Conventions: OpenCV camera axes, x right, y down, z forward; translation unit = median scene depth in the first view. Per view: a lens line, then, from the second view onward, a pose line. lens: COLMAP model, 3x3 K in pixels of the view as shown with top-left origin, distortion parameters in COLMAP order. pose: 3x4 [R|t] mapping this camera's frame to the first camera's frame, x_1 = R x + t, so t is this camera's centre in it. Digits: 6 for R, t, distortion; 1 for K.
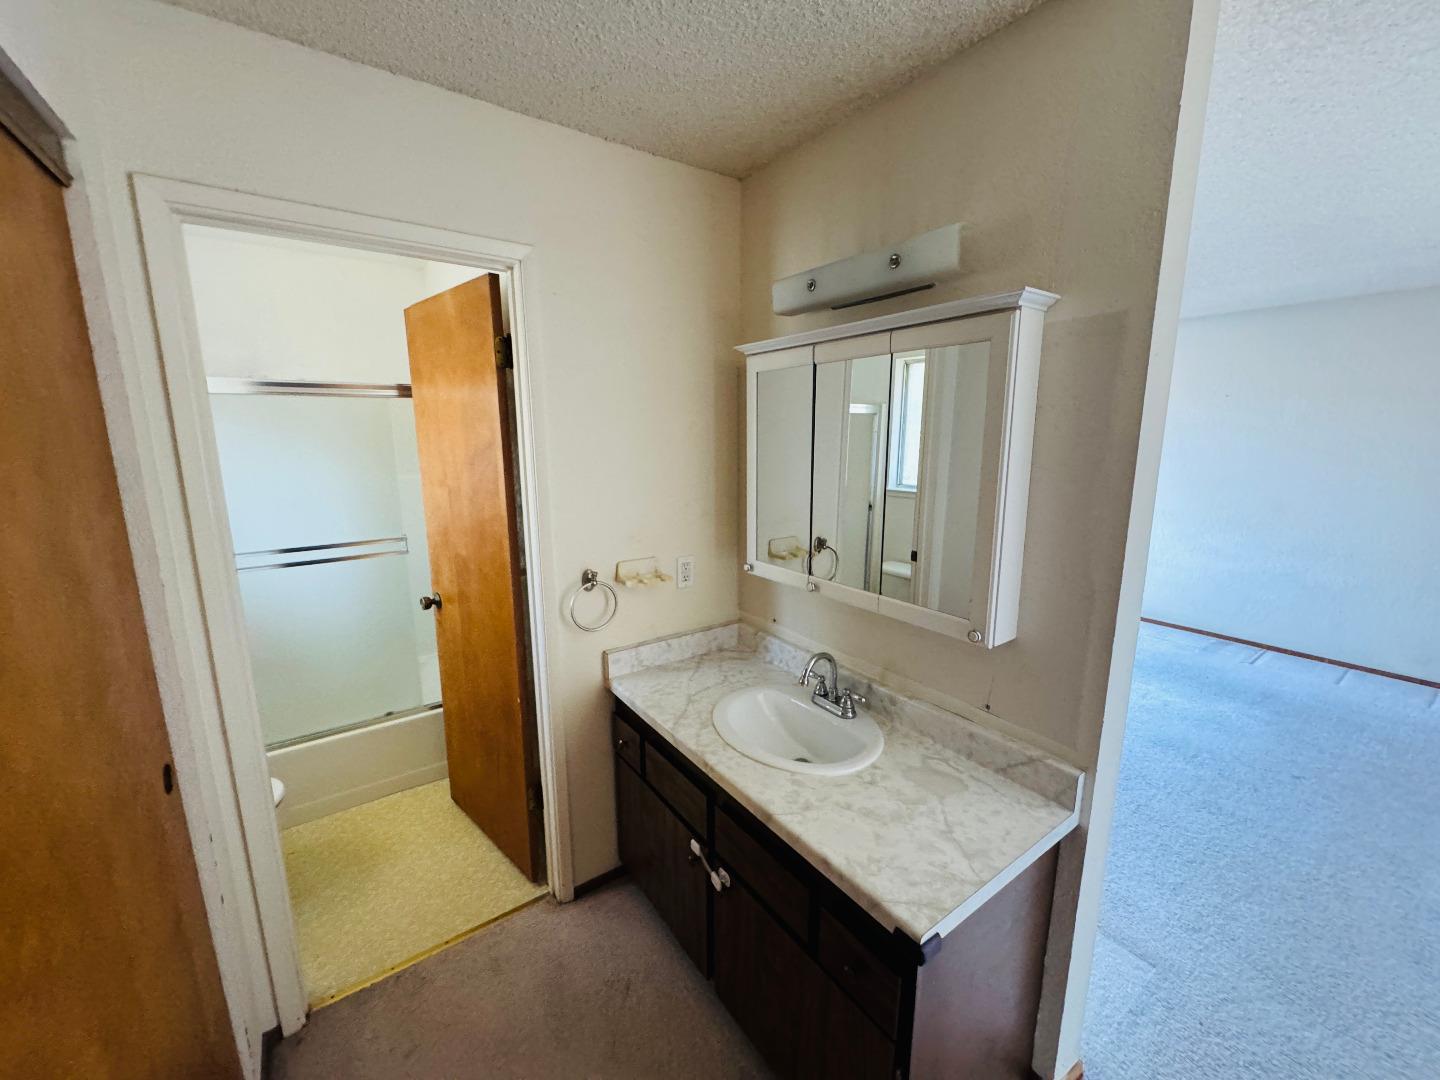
lens RADIAL K [[569.1, 0, 721.0], [0, 569.1, 538.5], [0, 0, 1]] dist [-0.002852, -0.000094]
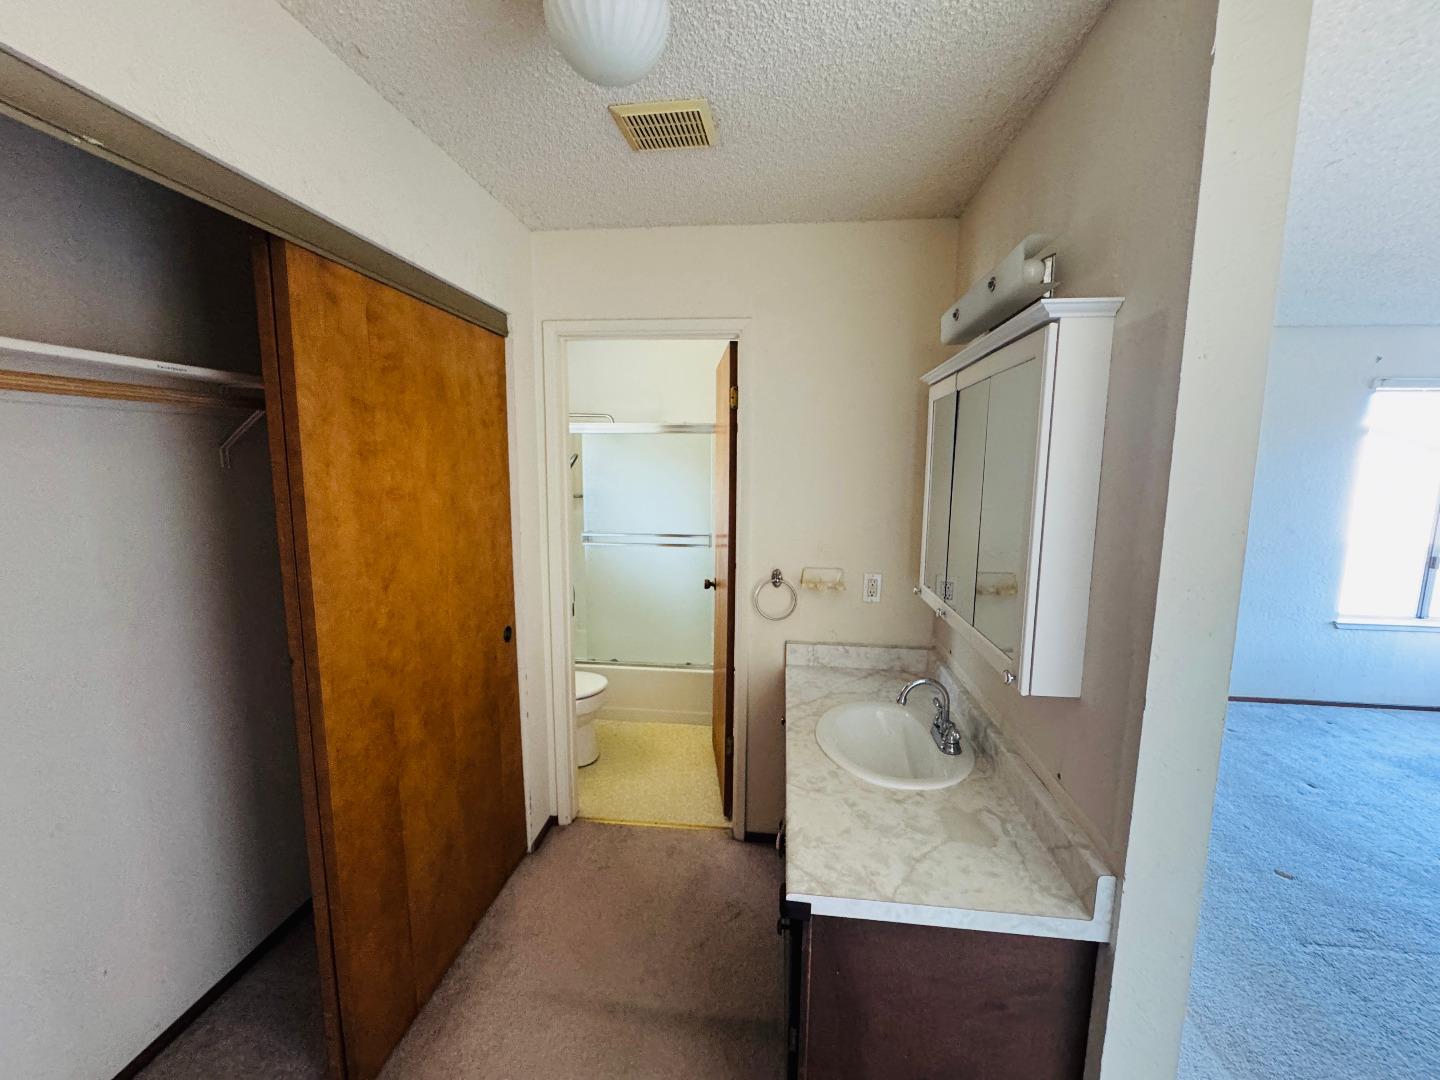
lens RADIAL K [[569.1, 0, 721.5], [0, 569.1, 538.8], [0, 0, 1]] dist [-0.002852, -0.000094]
pose [[0.749967, 0.098816, -0.654053, 0.470989], [-0.134860, 0.990852, -0.004937, 0.012214], [0.647582, 0.091908, 0.756432, -0.004627]]
